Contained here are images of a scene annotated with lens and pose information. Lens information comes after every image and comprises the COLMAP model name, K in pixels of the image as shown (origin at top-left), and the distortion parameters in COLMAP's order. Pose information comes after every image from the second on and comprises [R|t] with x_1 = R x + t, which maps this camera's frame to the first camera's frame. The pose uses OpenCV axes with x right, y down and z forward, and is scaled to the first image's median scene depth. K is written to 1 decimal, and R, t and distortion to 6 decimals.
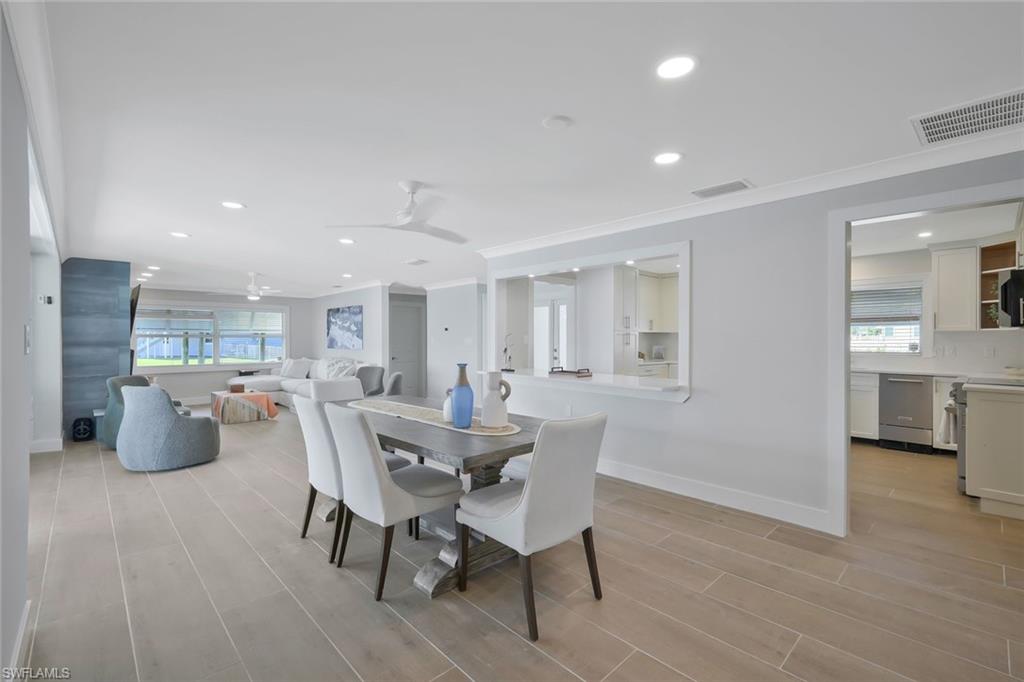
lens RADIAL K [[456.2, 0, 516.6], [0, 456.2, 339.5], [0, 0, 1]] dist [0.014104, -0.000026]
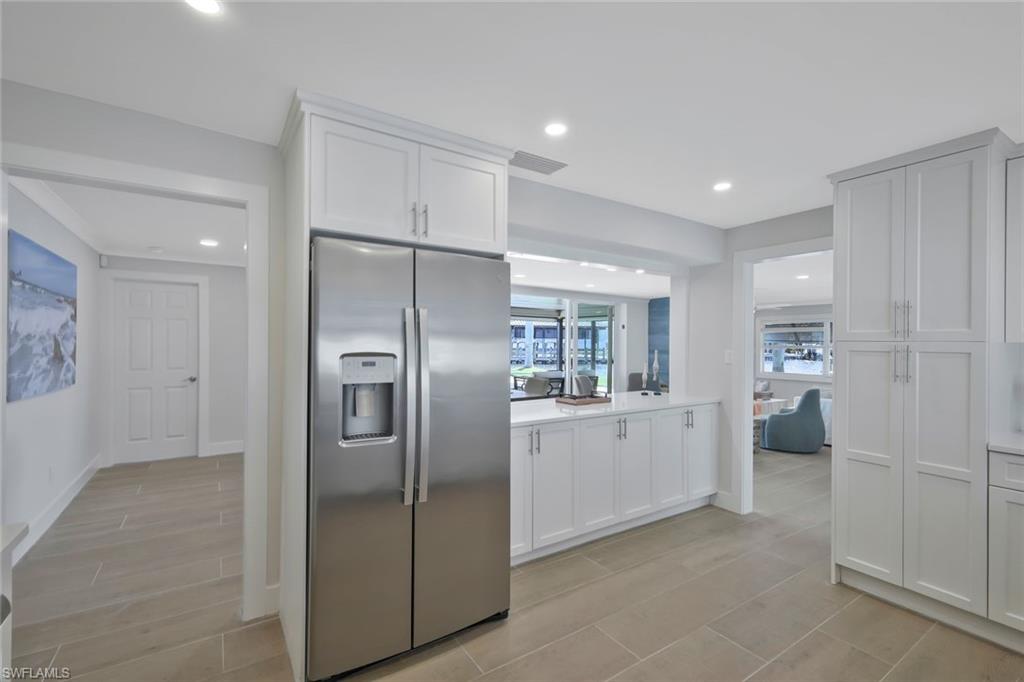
lens RADIAL K [[453.7, 0, 512.0], [0, 453.7, 341.0], [0, 0, 1]] dist [0.002431, 0.000013]
pose [[-0.184111, -0.006430, -0.982884, 0.801327], [-0.011133, 0.999928, -0.004457, -0.017527], [0.982842, 0.010122, -0.184170, 0.910411]]
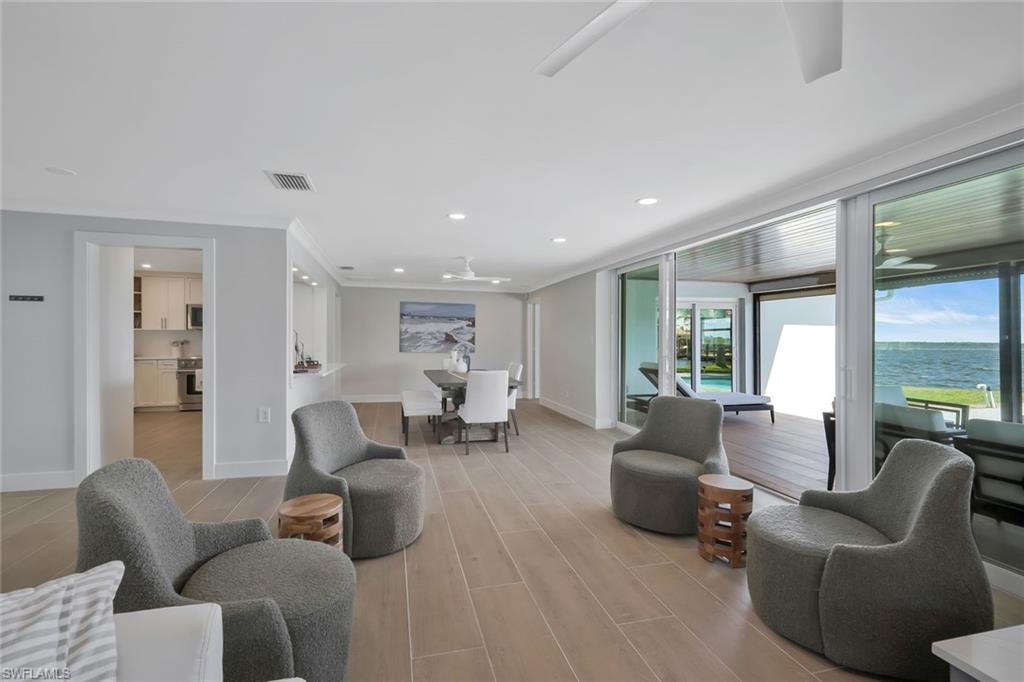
lens RADIAL K [[442.9, 0, 521.4], [0, 442.9, 339.5], [0, 0, 1]] dist [-0.001048, -0.000417]
pose [[-0.886988, -0.007526, 0.461732, -0.787788], [-0.007062, 0.999971, 0.002732, 0.000303], [-0.461739, -0.000838, -0.887015, 1.564707]]
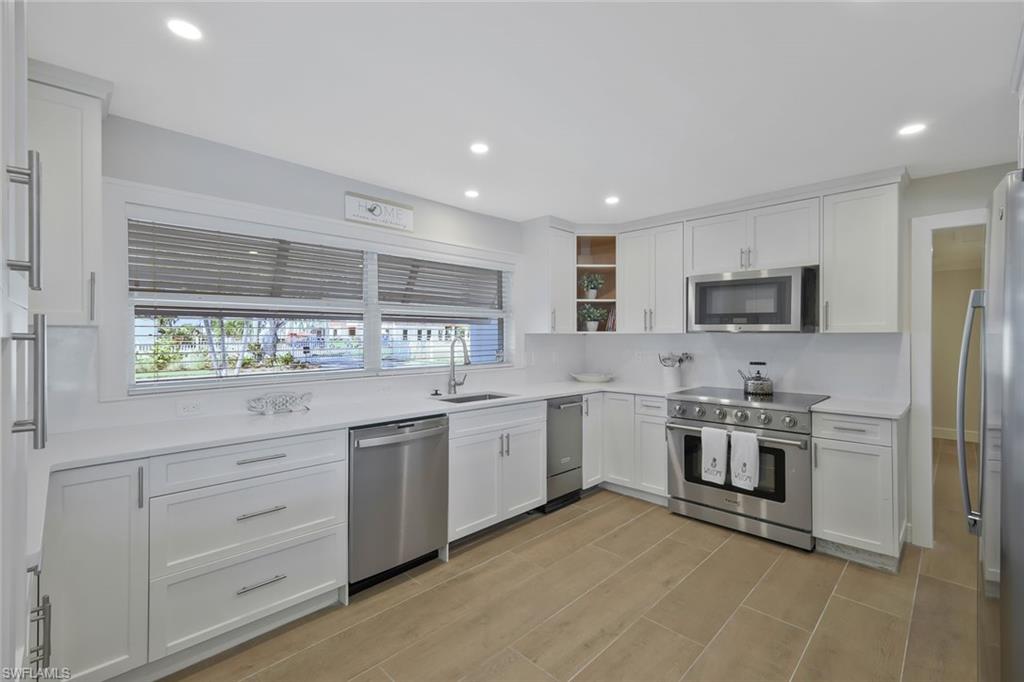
lens RADIAL K [[453.7, 0, 512.0], [0, 453.7, 341.0], [0, 0, 1]] dist [0.002431, 0.000013]
pose [[-0.035853, -0.009102, 0.999316, 0.165866], [0.000257, 0.999958, 0.009117, -0.013023], [-0.999357, 0.000584, -0.035849, 1.079728]]
